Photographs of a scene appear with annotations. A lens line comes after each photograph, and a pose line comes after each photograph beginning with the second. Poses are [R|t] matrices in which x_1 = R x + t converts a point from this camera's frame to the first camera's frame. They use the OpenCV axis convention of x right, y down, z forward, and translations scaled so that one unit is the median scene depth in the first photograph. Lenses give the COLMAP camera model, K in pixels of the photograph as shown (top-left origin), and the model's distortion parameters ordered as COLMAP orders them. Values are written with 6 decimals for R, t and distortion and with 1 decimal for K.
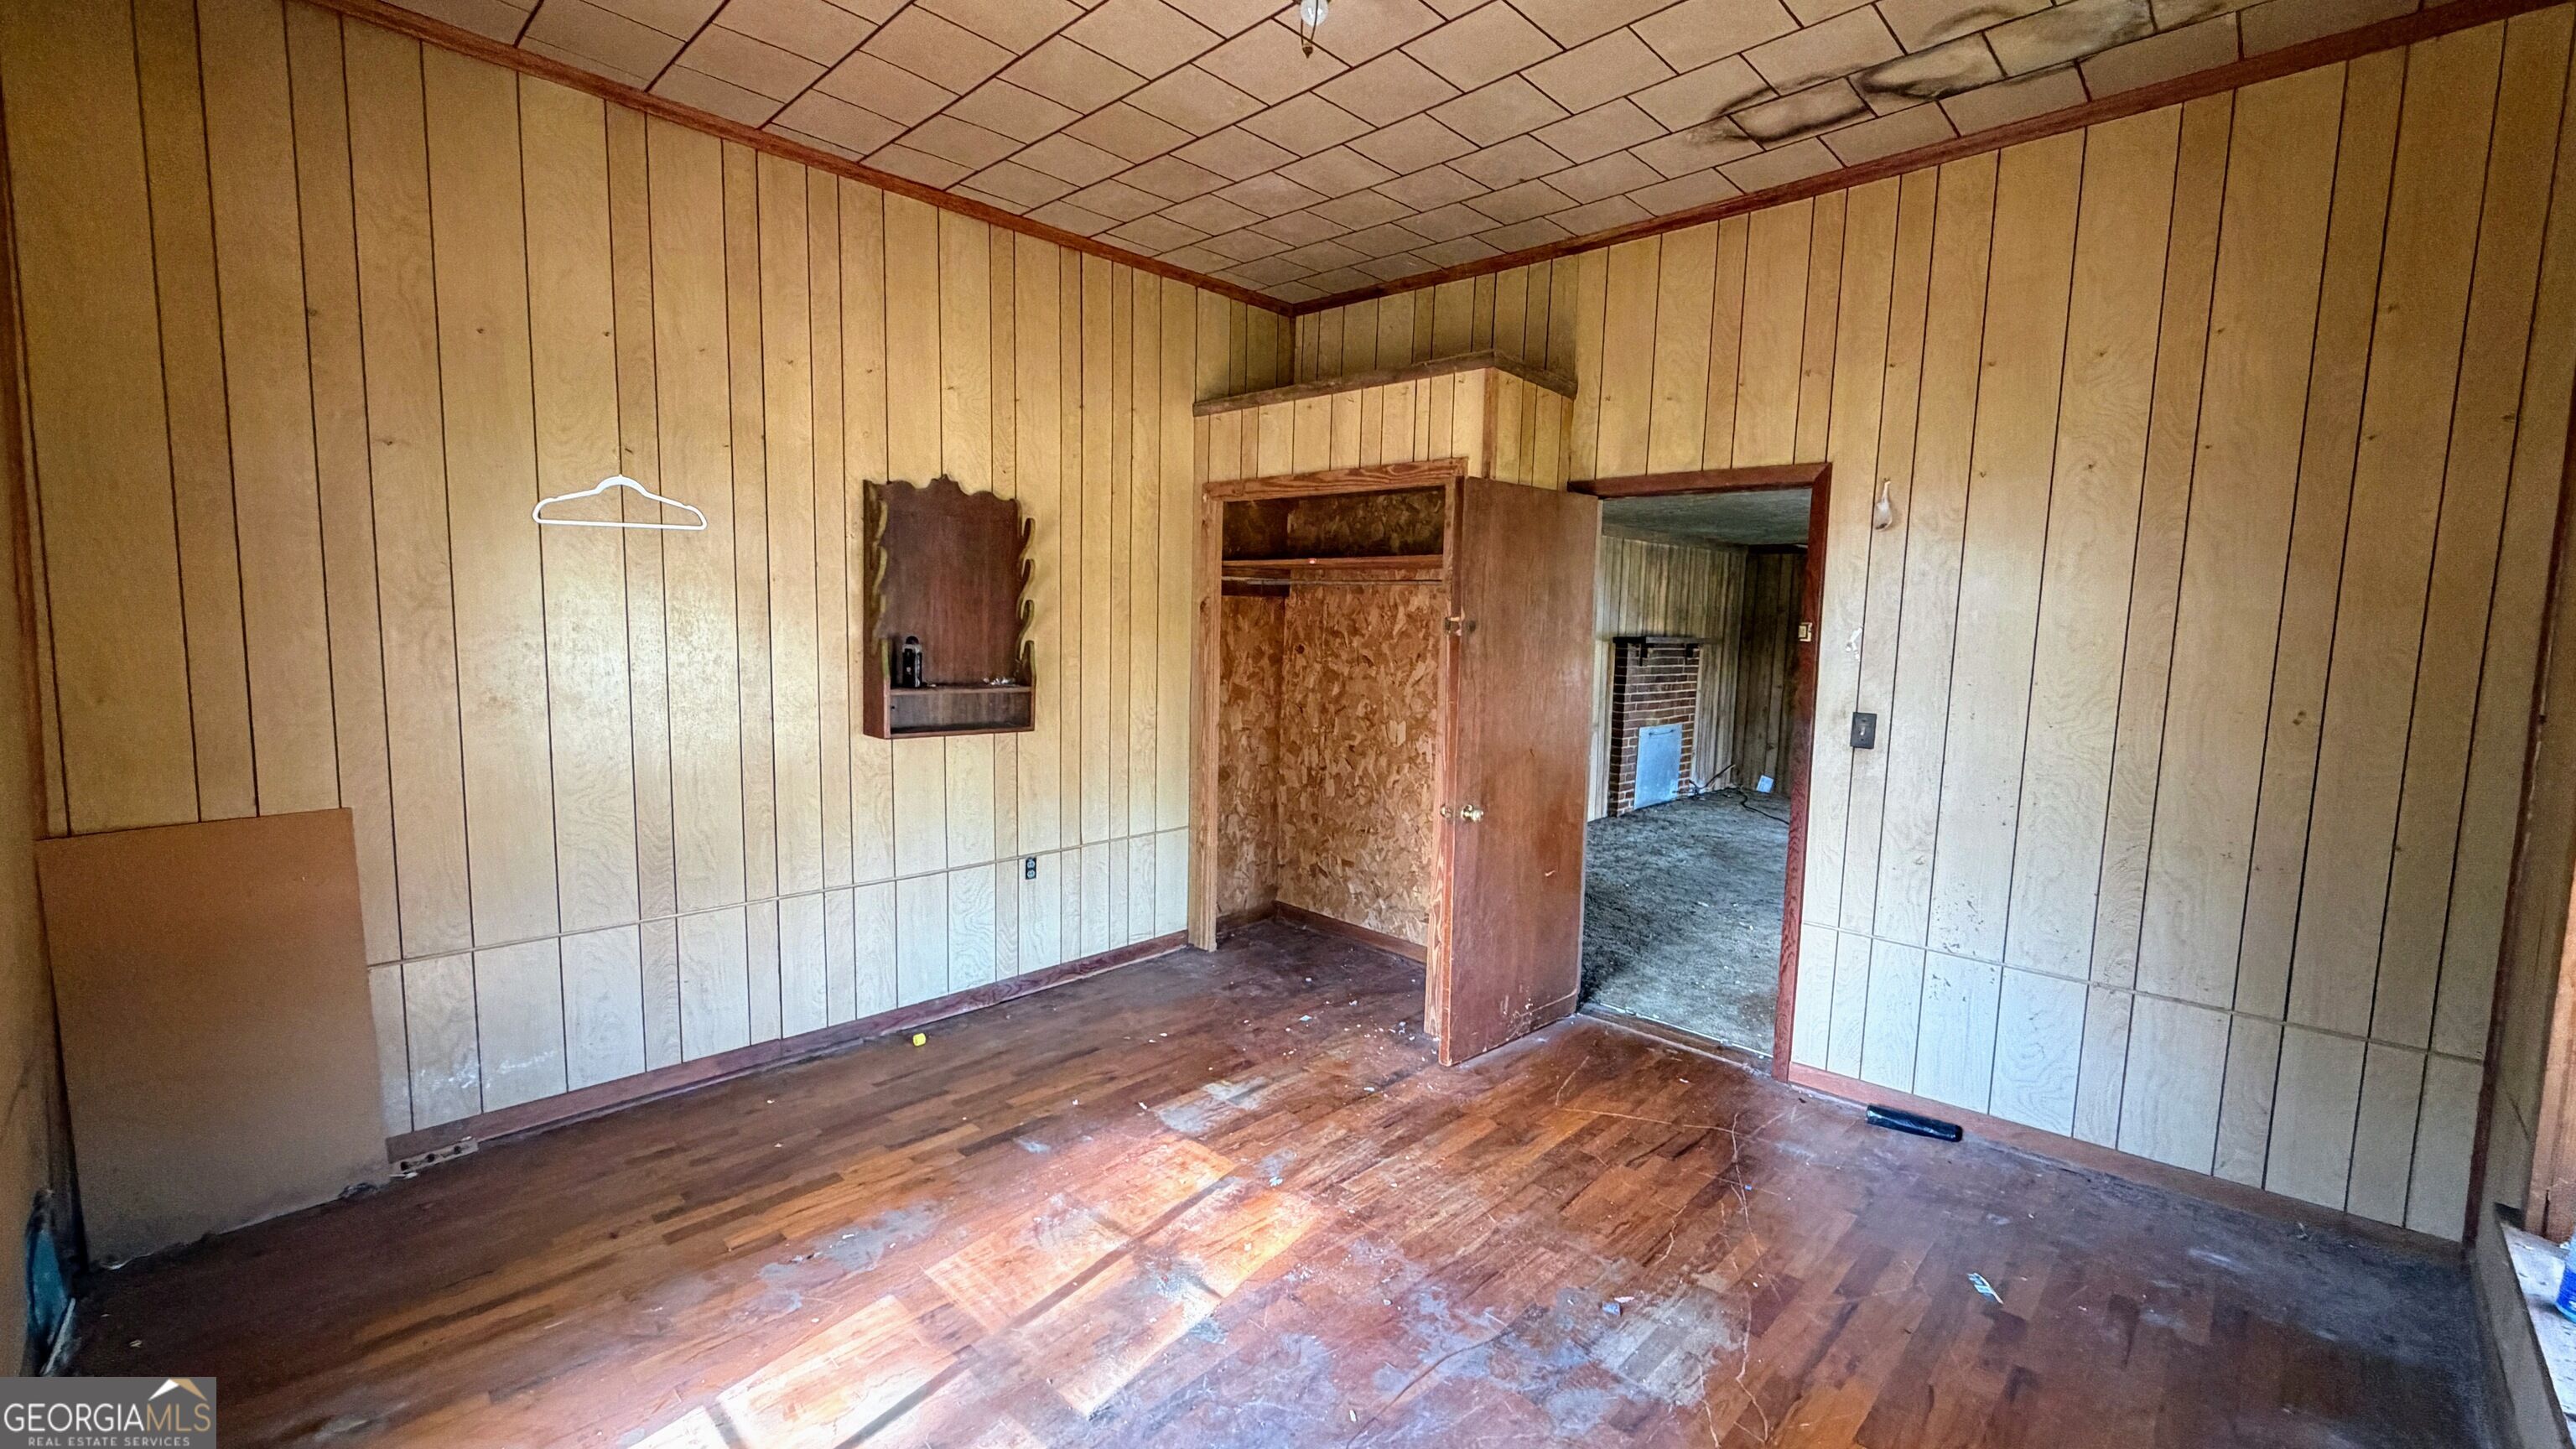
lens RADIAL K [[1029.6, 0, 1286.4], [0, 1029.6, 726.9], [0, 0, 1]] dist [-0.000914, 0.000143]
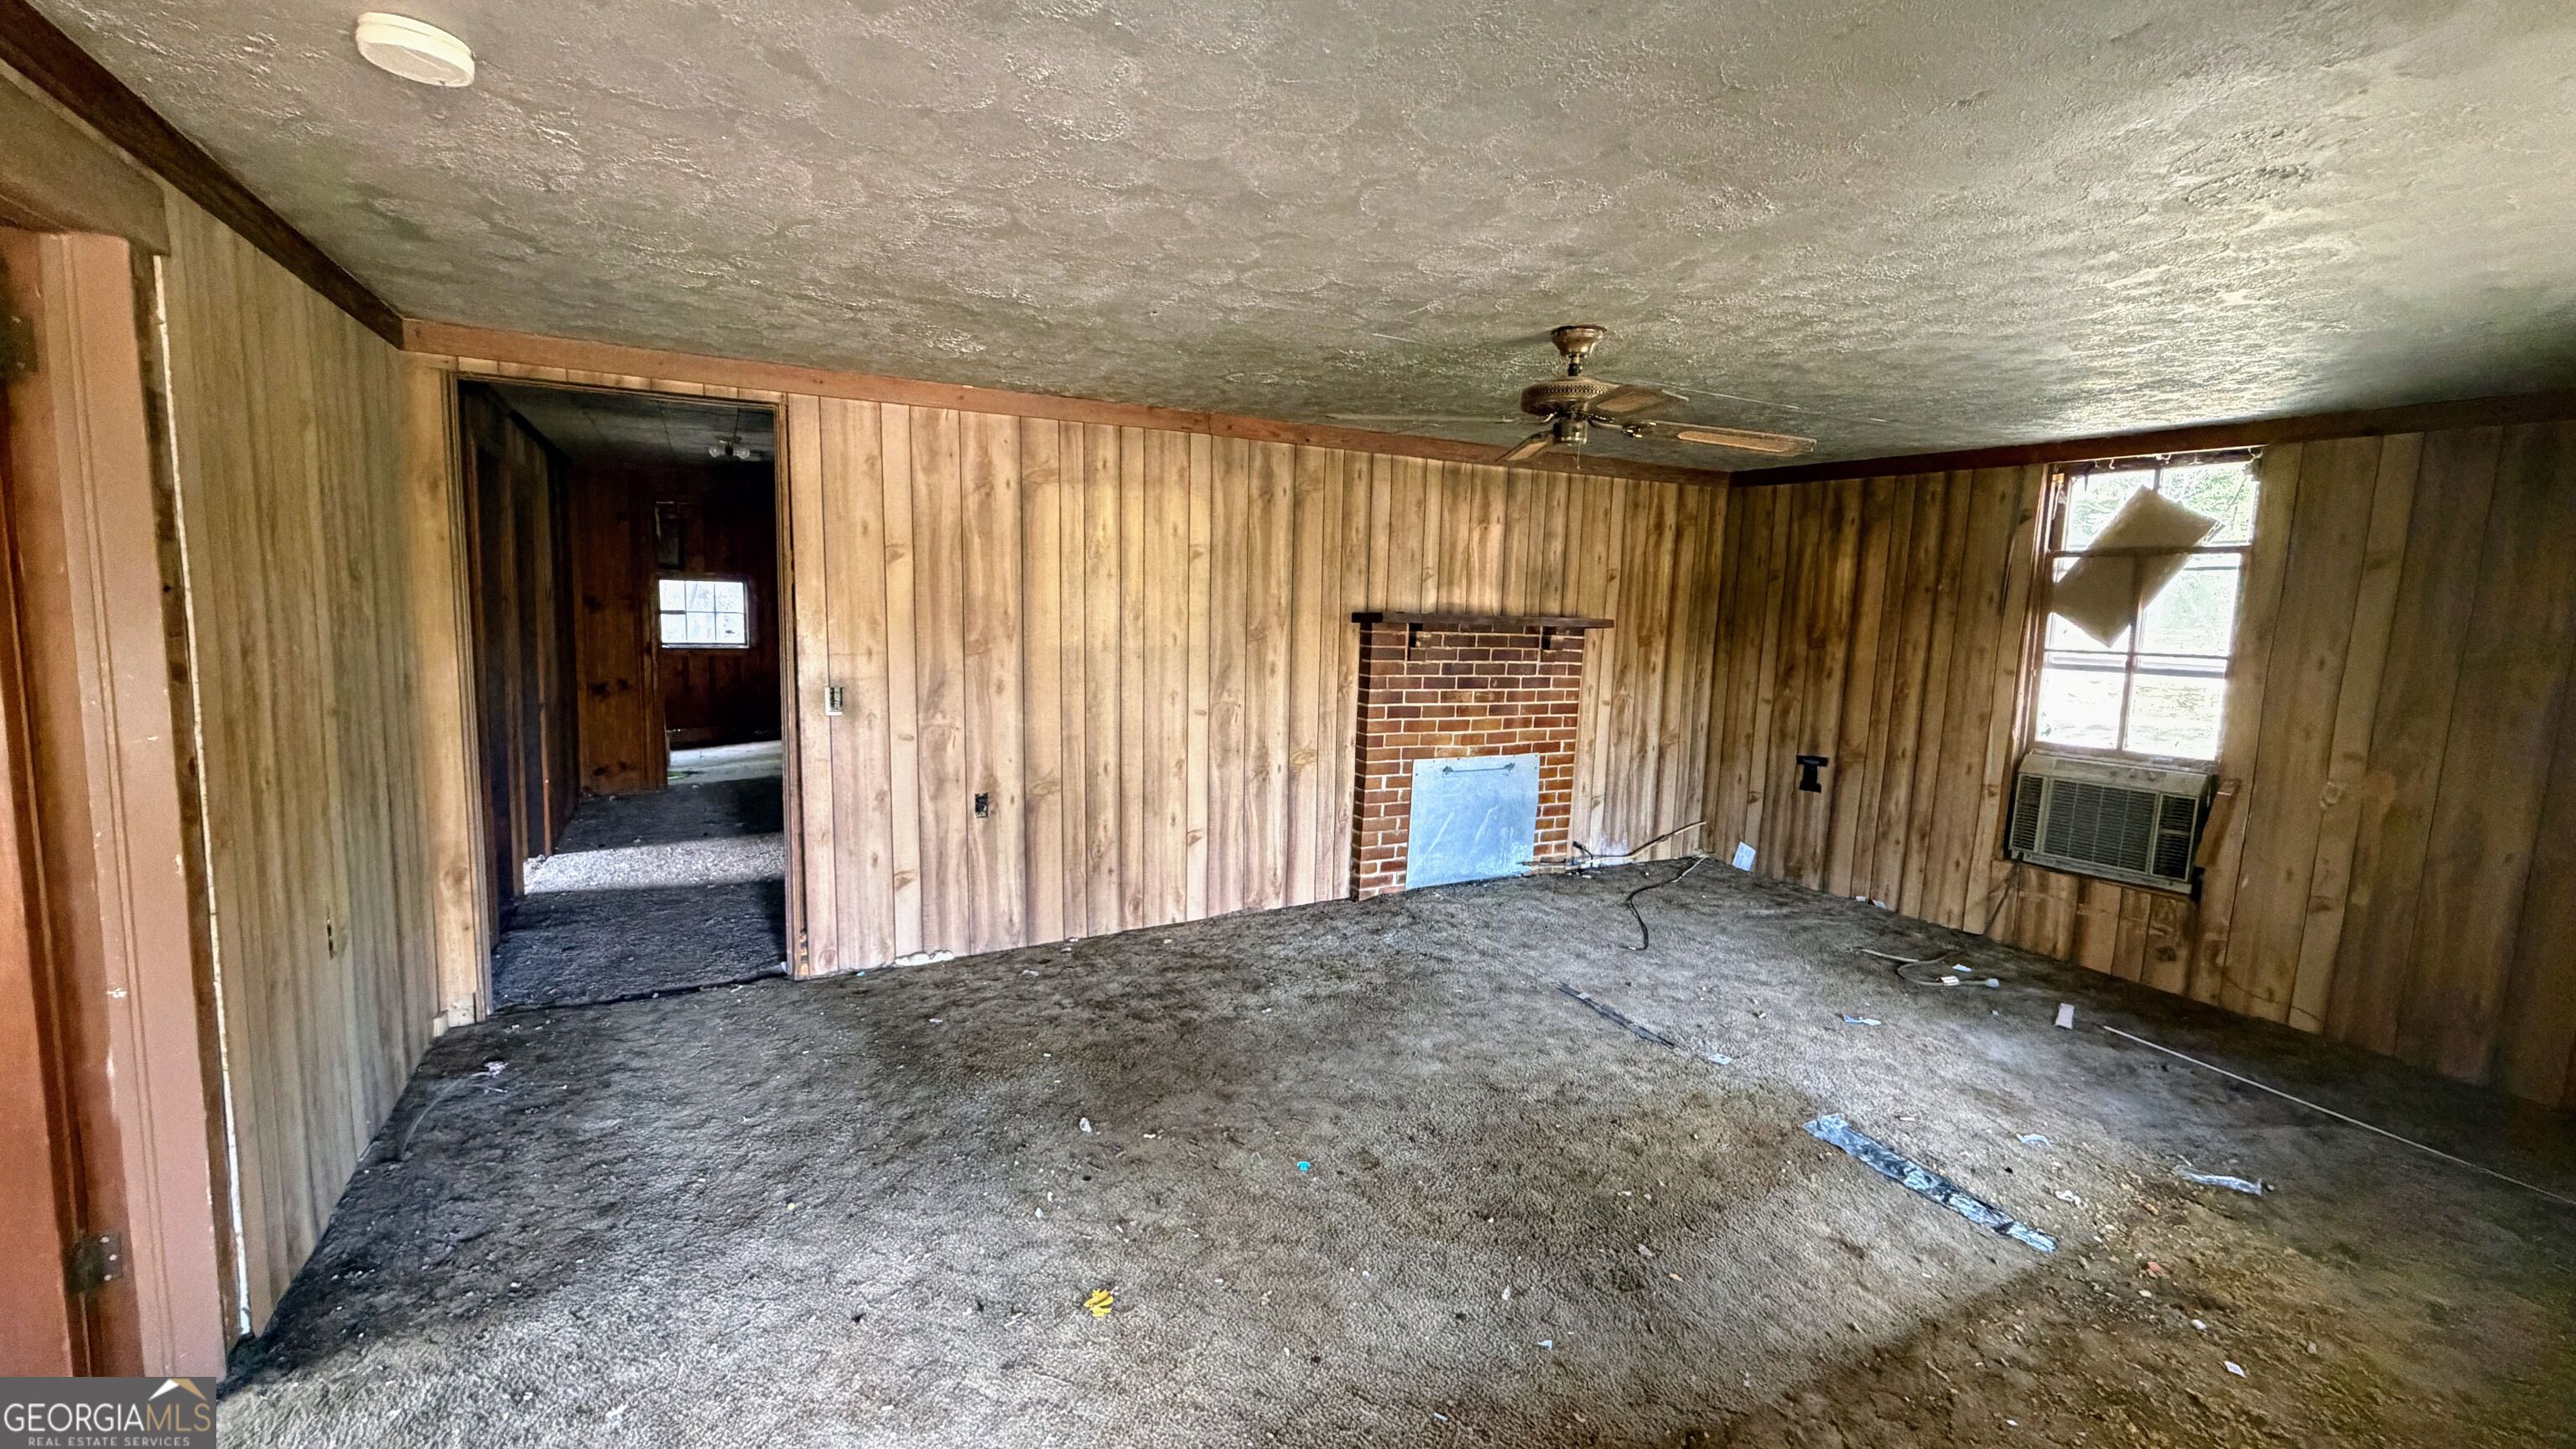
lens RADIAL K [[1029.6, 0, 1283.2], [0, 1029.6, 722.3], [0, 0, 1]] dist [-0.000914, 0.000143]
pose [[0.951373, 0.042215, -0.305136, 0.426141], [-0.039647, 0.999107, 0.014610, -0.025990], [0.305481, -0.001802, 0.952197, 0.357500]]
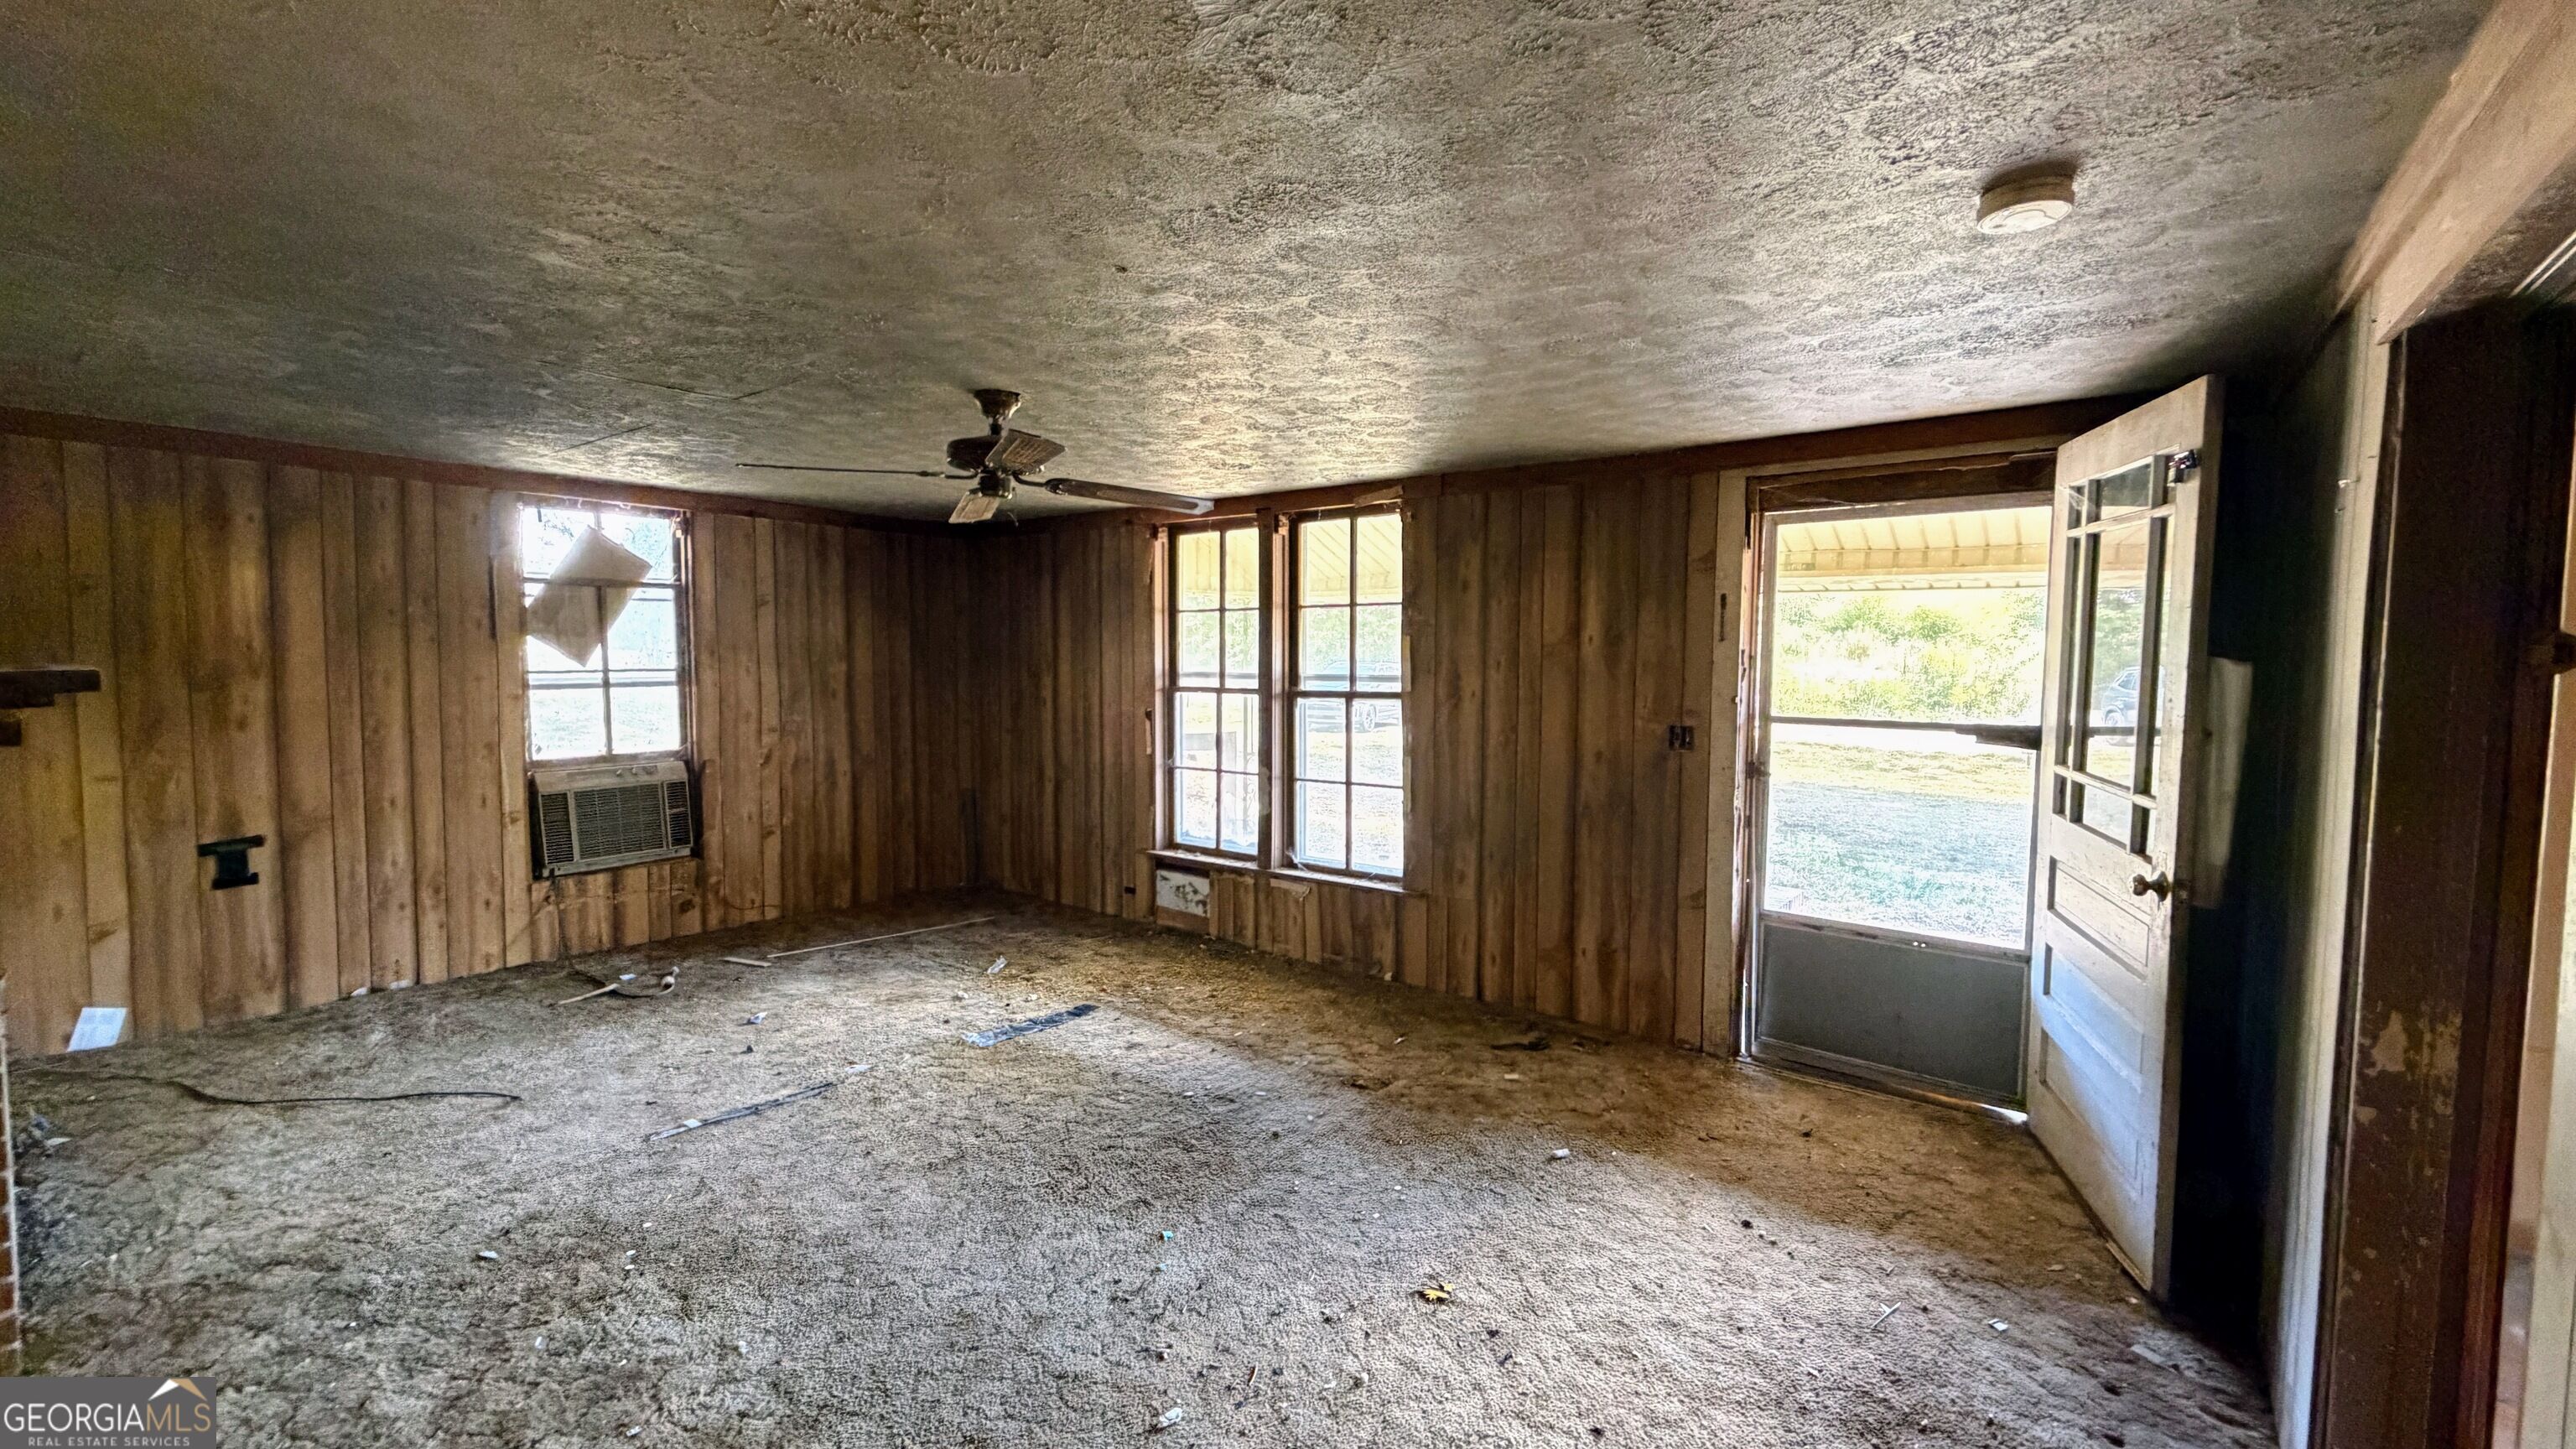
lens RADIAL K [[1029.6, 0, 1280.3], [0, 1029.6, 713.6], [0, 0, 1]] dist [-0.000914, 0.000143]
pose [[-0.078118, -0.087455, 0.993101, 0.056583], [0.092962, 0.991166, 0.094597, -0.064110], [-0.992600, 0.099710, -0.069298, 0.626707]]
